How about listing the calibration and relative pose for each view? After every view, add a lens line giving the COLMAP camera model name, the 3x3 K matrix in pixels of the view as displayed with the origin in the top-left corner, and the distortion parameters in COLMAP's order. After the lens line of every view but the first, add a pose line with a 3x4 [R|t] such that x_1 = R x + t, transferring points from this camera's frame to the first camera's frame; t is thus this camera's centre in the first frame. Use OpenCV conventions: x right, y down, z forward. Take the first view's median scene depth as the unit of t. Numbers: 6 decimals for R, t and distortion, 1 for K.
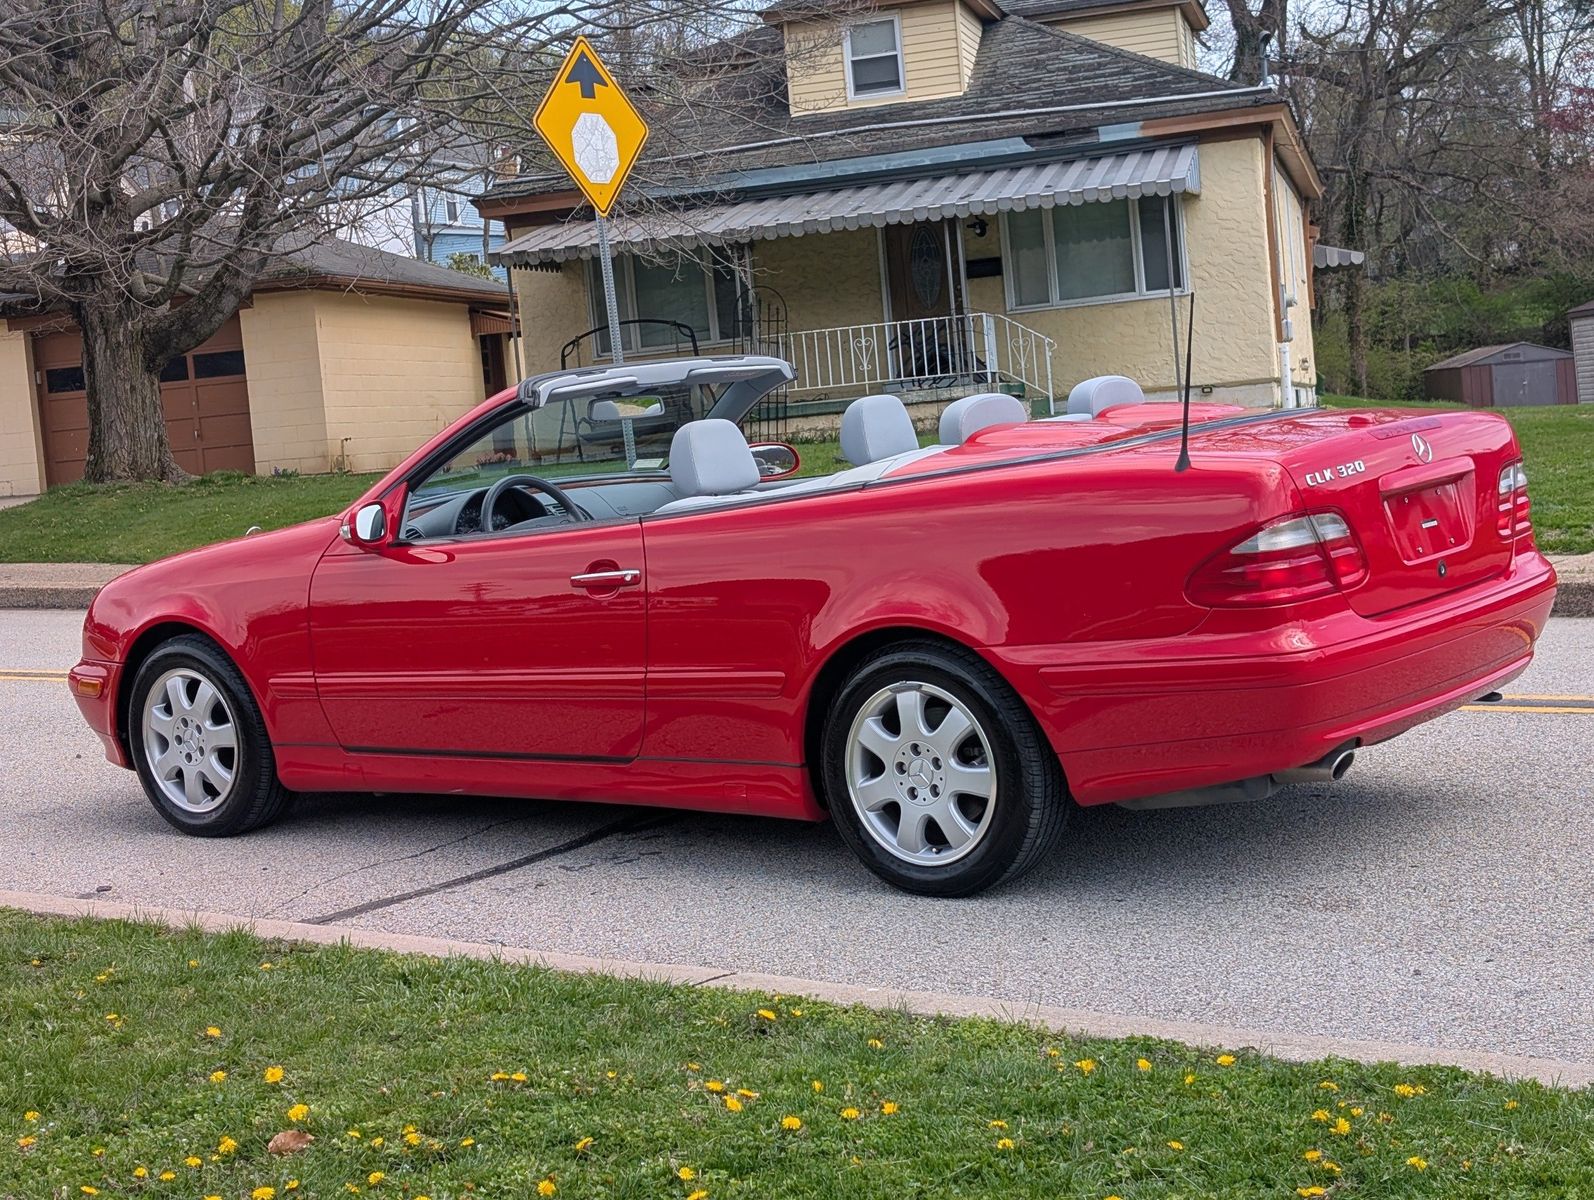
lens RADIAL K [[2516.8, 0, 834.1], [0, 2516.8, 616.7], [0, 0, 1]] dist [0.223935, -0.947279]
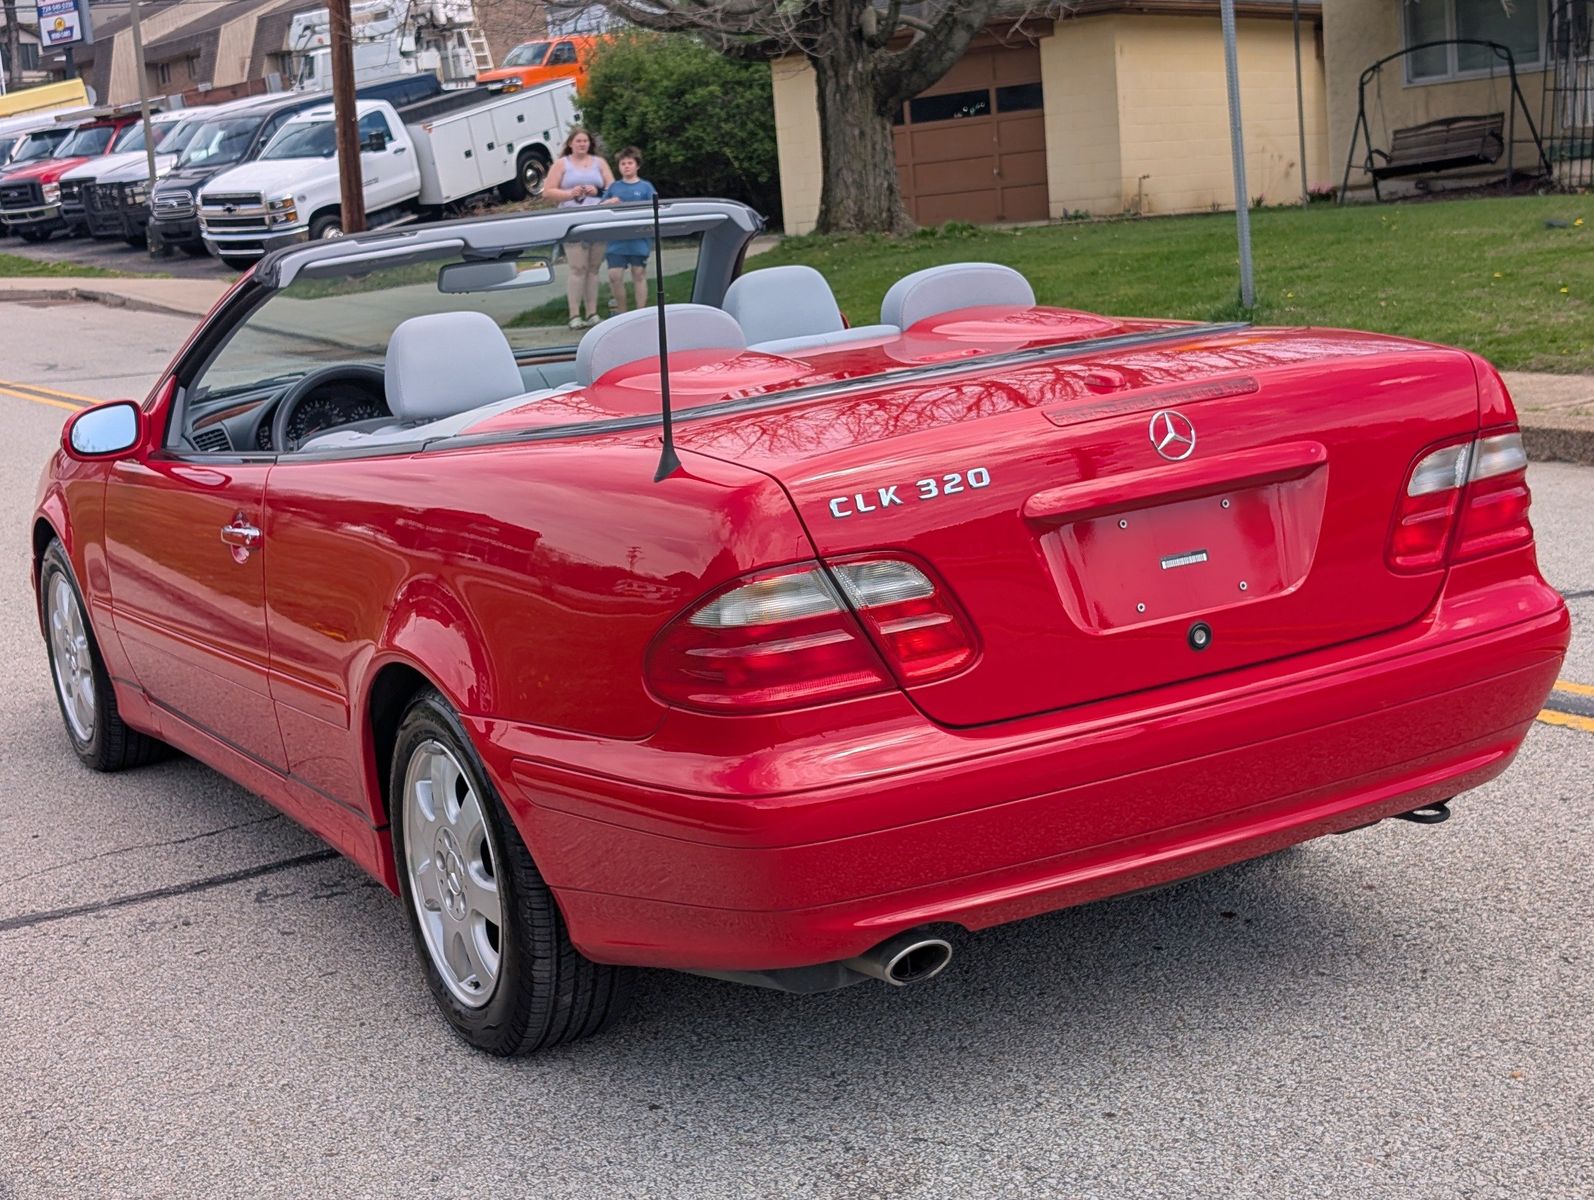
lens RADIAL K [[2517.5, 0, 821.6], [0, 2517.5, 596.0], [0, 0, 1]] dist [0.233958, -1.104945]
pose [[0.912056, 0.070169, -0.404018, 0.108205], [-0.025779, 0.993113, 0.114287, -0.025619], [0.409255, -0.093821, 0.907584, 0.113045]]
